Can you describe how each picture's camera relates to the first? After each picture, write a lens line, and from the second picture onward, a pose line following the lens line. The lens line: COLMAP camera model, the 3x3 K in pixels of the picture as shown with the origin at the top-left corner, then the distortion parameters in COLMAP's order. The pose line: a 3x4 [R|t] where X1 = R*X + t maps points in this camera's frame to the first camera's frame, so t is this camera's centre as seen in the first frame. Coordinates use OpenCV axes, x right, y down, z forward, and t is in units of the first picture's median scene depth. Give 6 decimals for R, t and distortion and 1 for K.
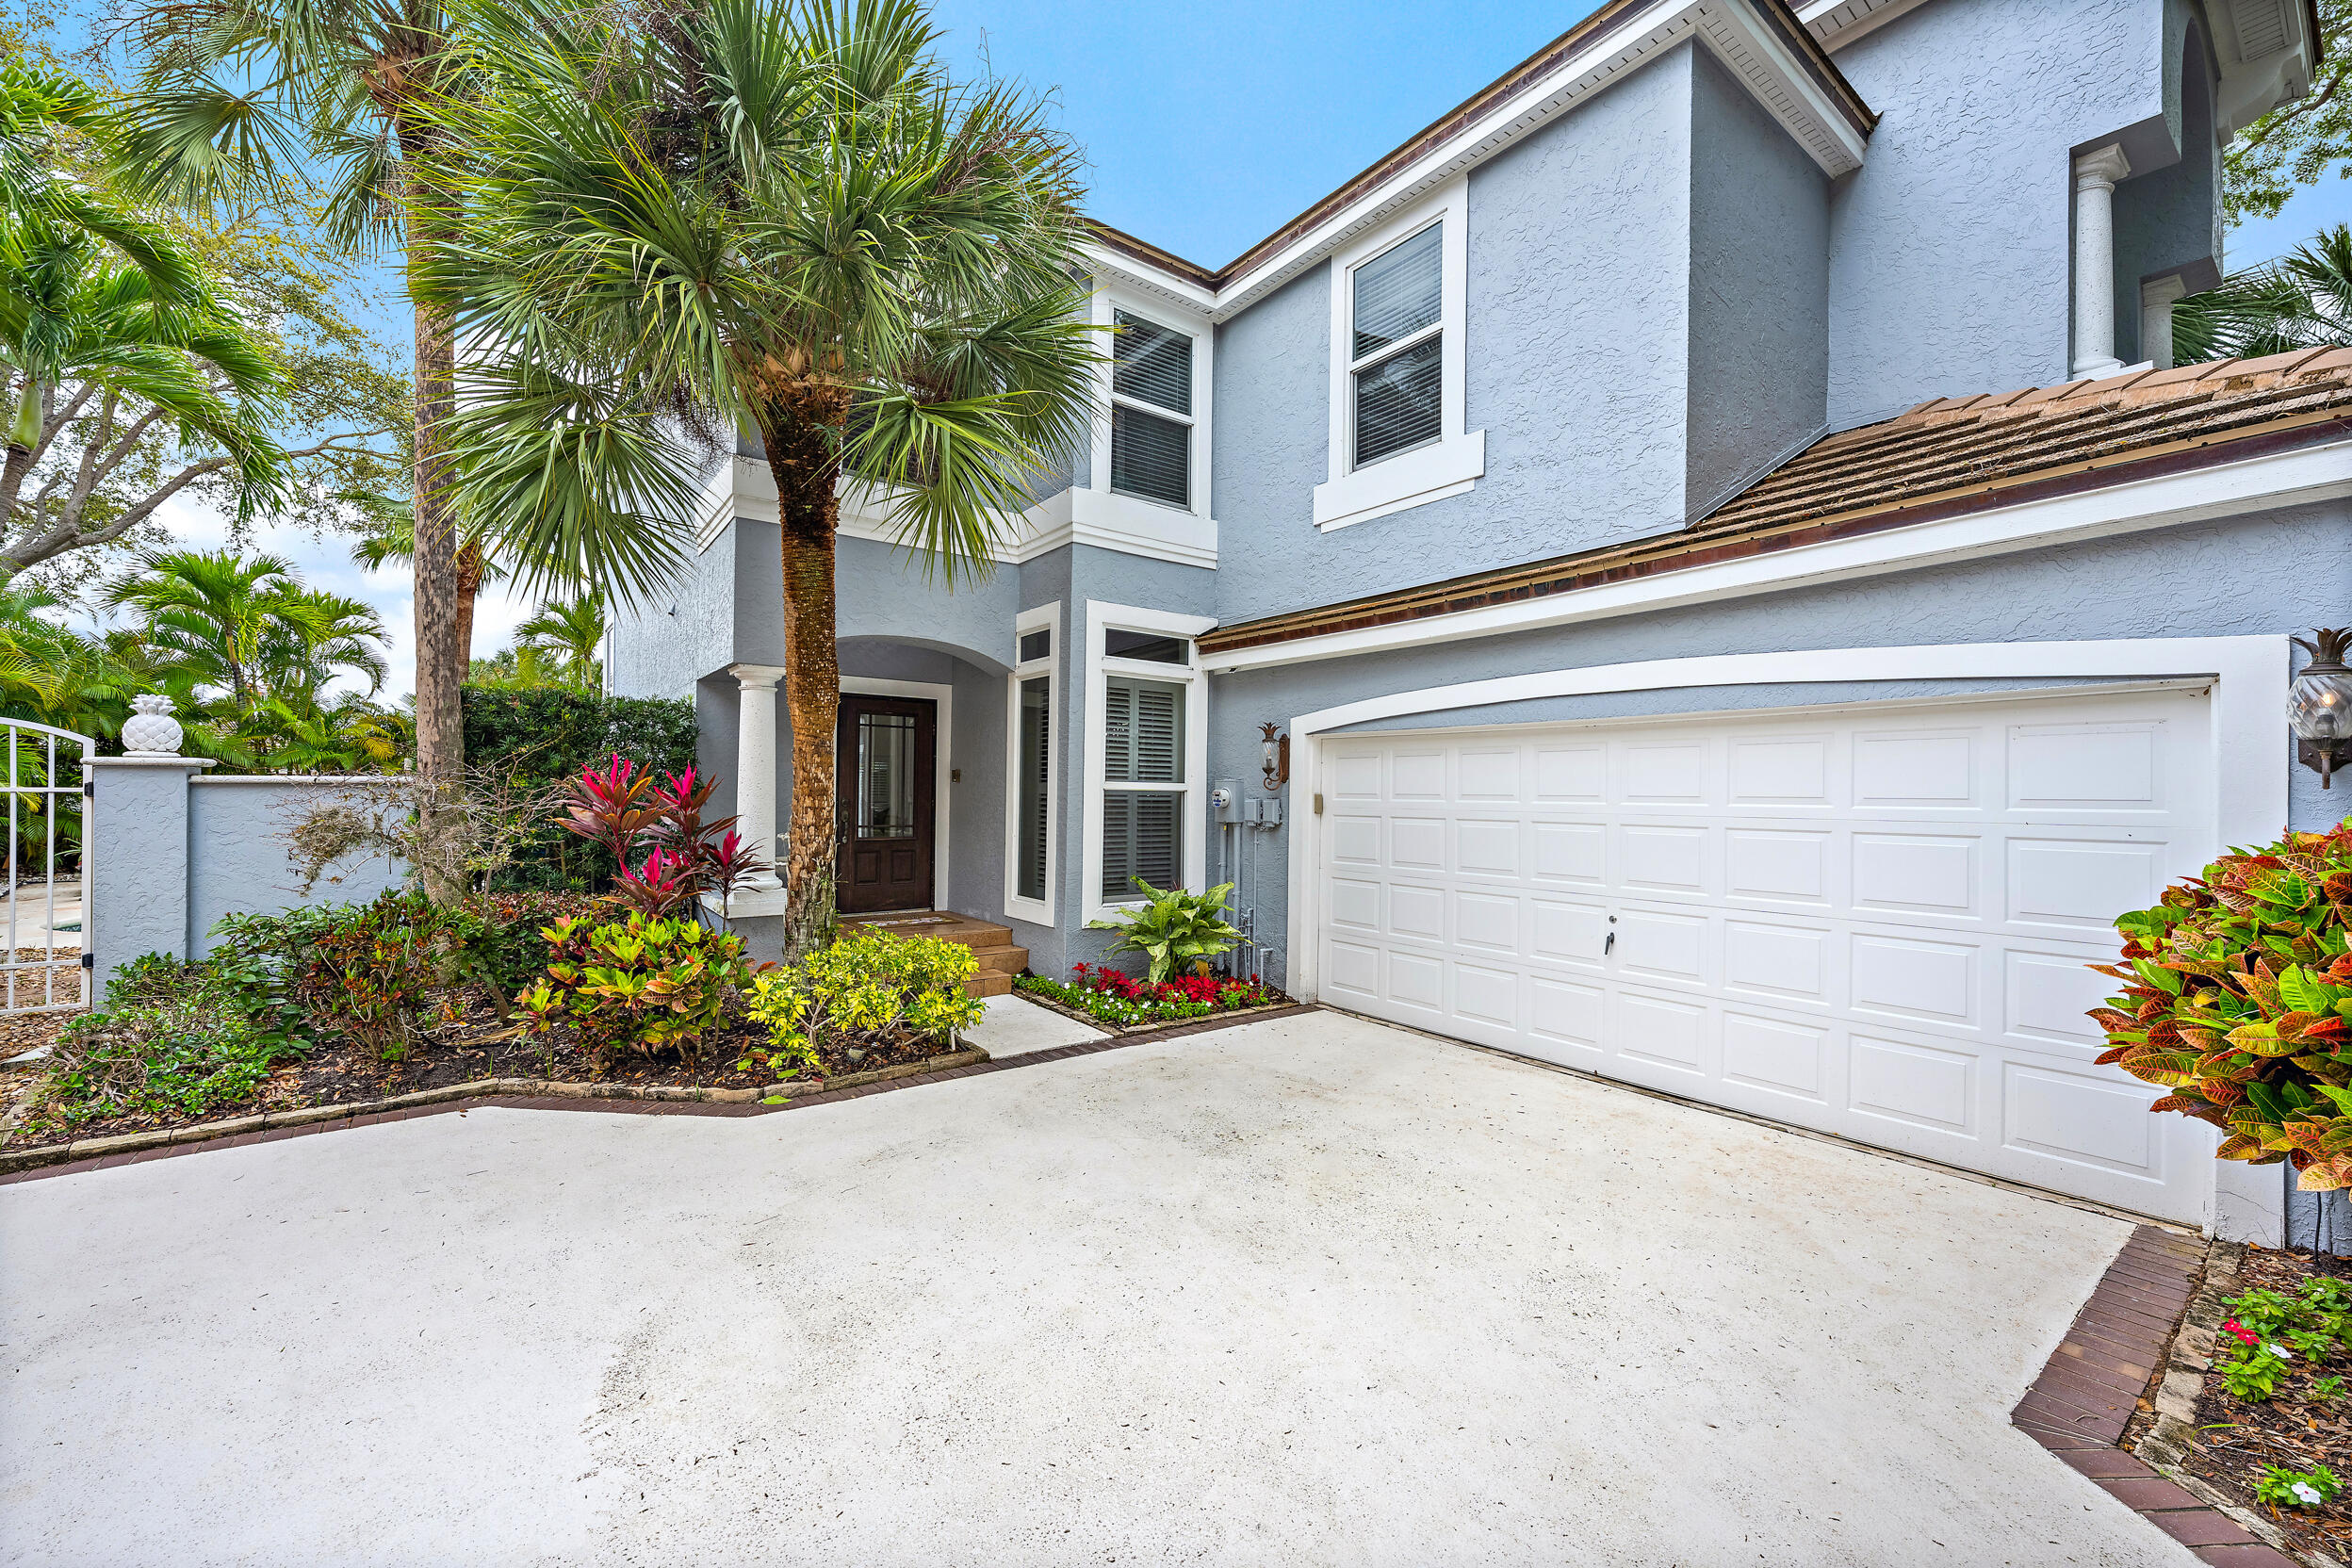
lens RADIAL K [[934.1, 0, 1171.9], [0, 934.1, 790.5], [0, 0, 1]] dist [-0.002396, 0.000039]
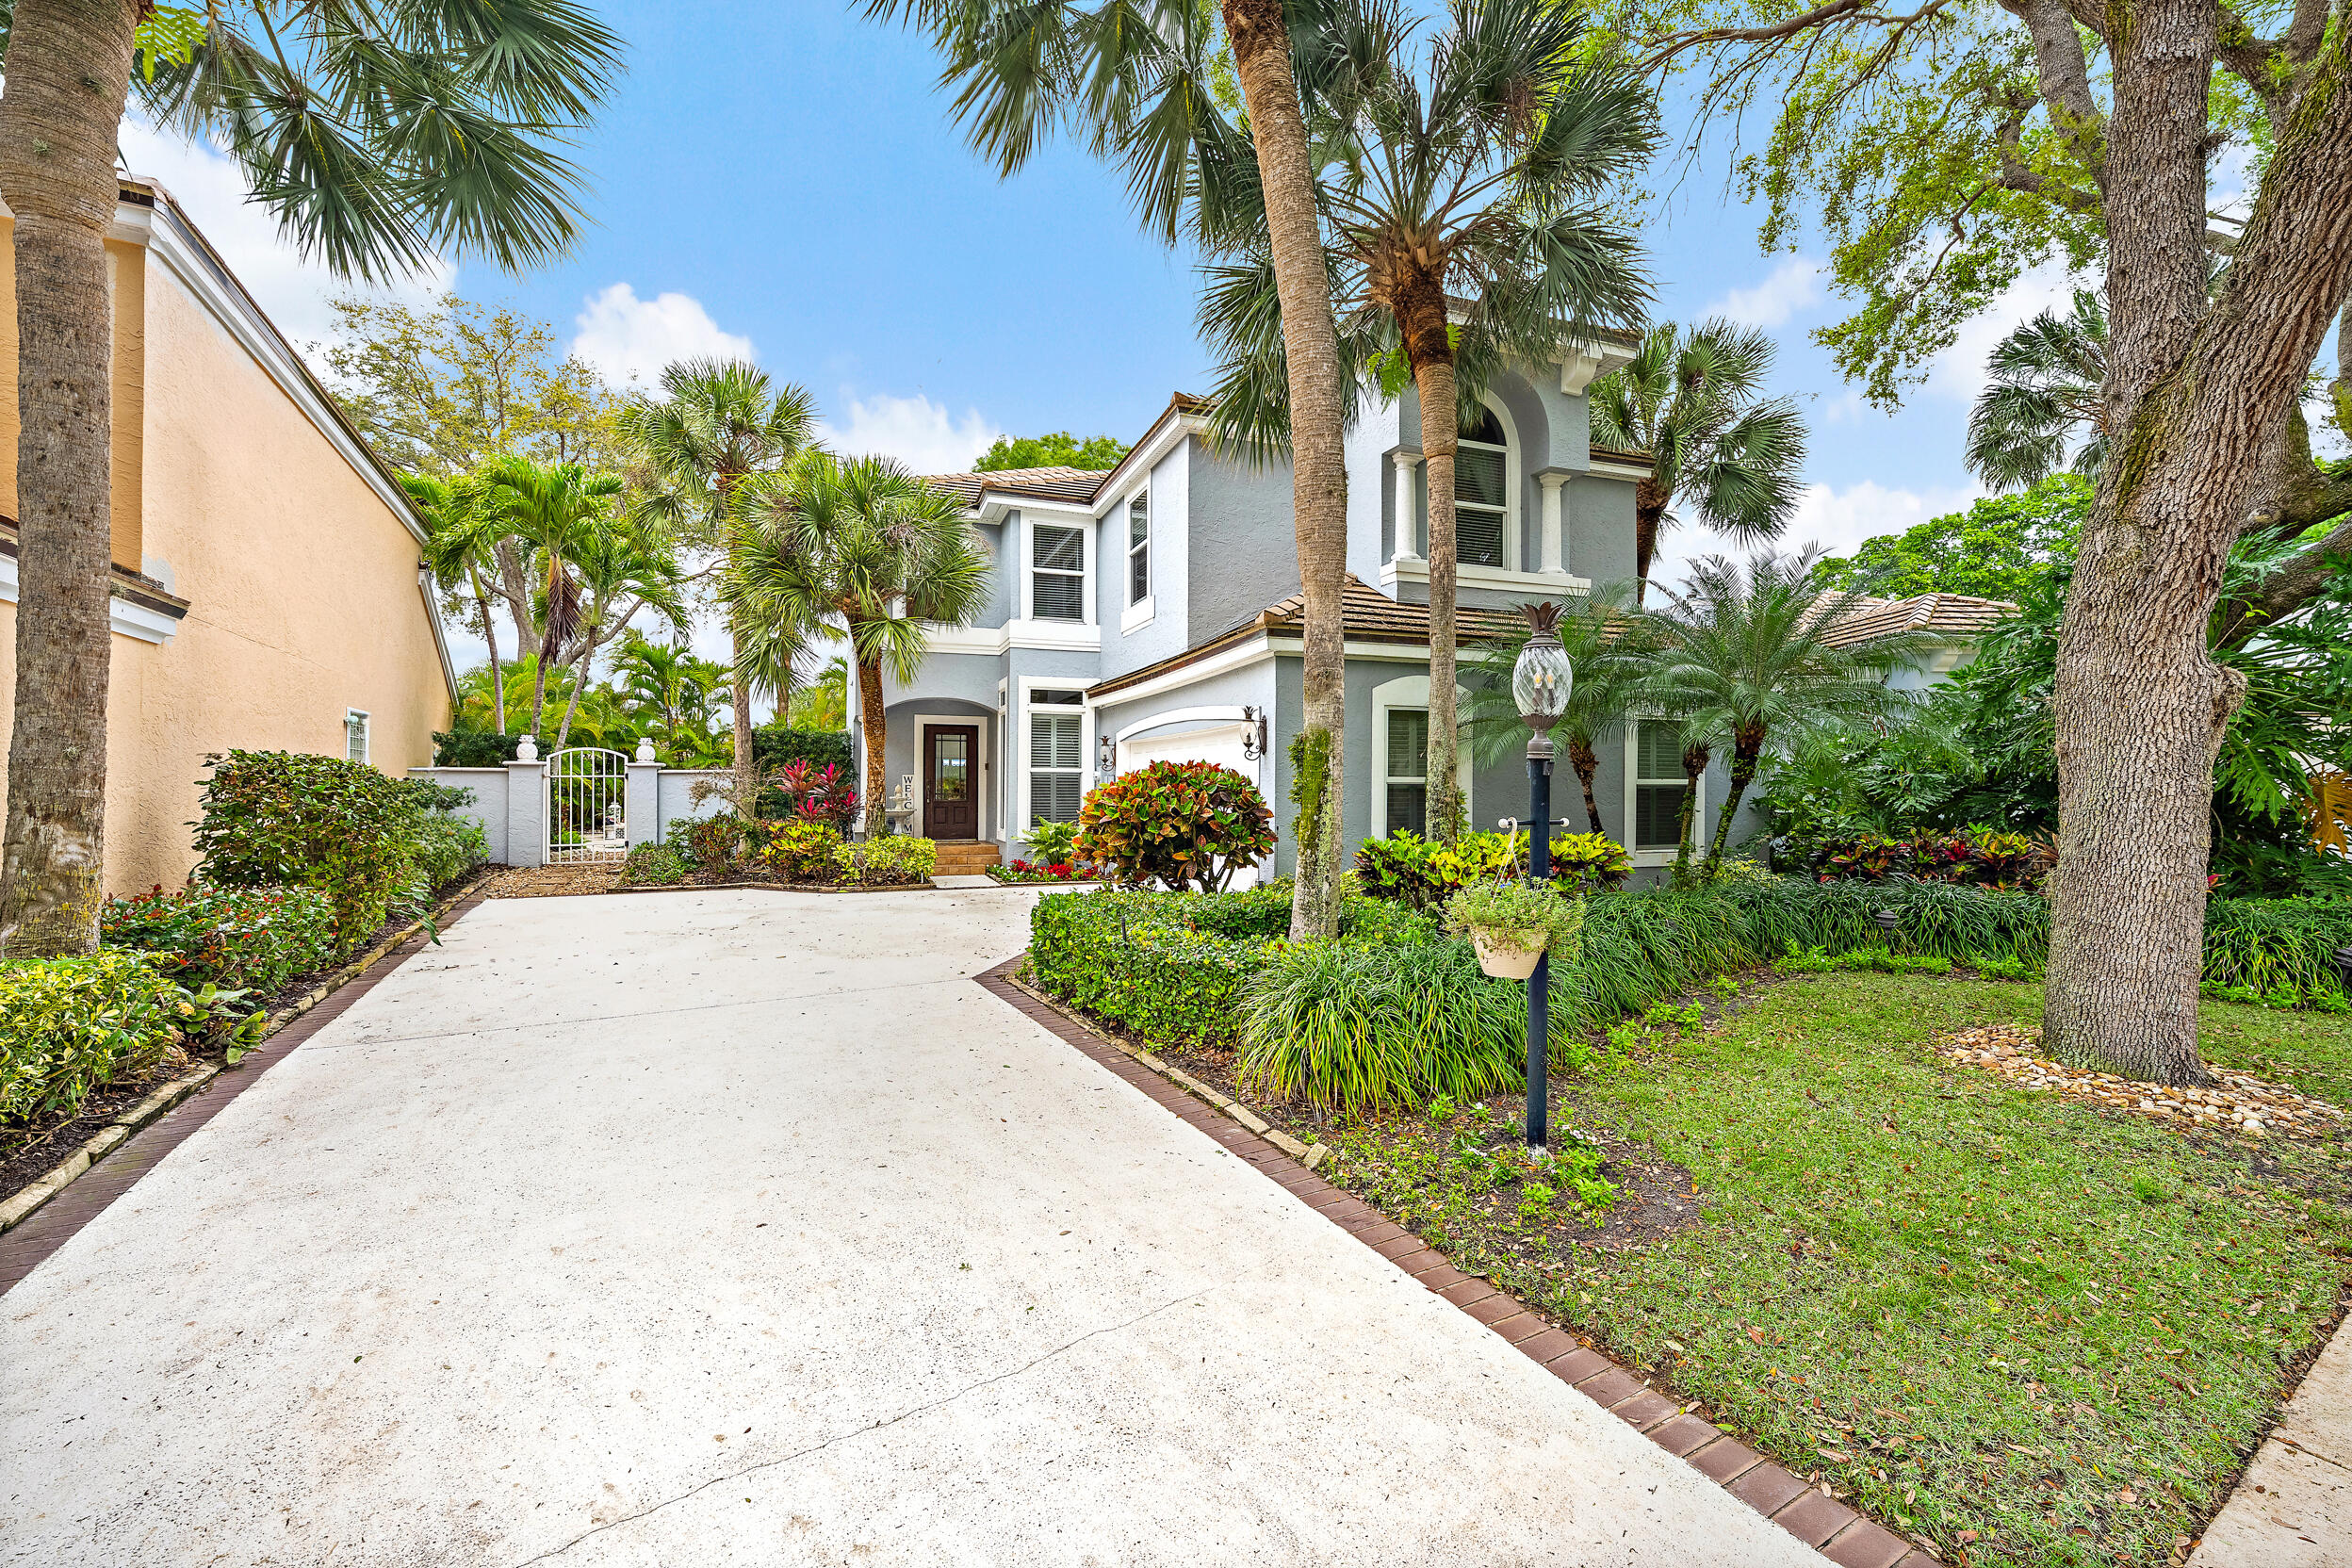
lens RADIAL K [[934.1, 0, 1178.9], [0, 934.1, 782.0], [0, 0, 1]] dist [-0.002396, 0.000039]
pose [[0.959789, -0.011053, -0.280505, 0.775023], [0.010725, 0.999939, -0.002707, 0.029653], [0.280518, -0.000410, 0.959849, -0.791741]]
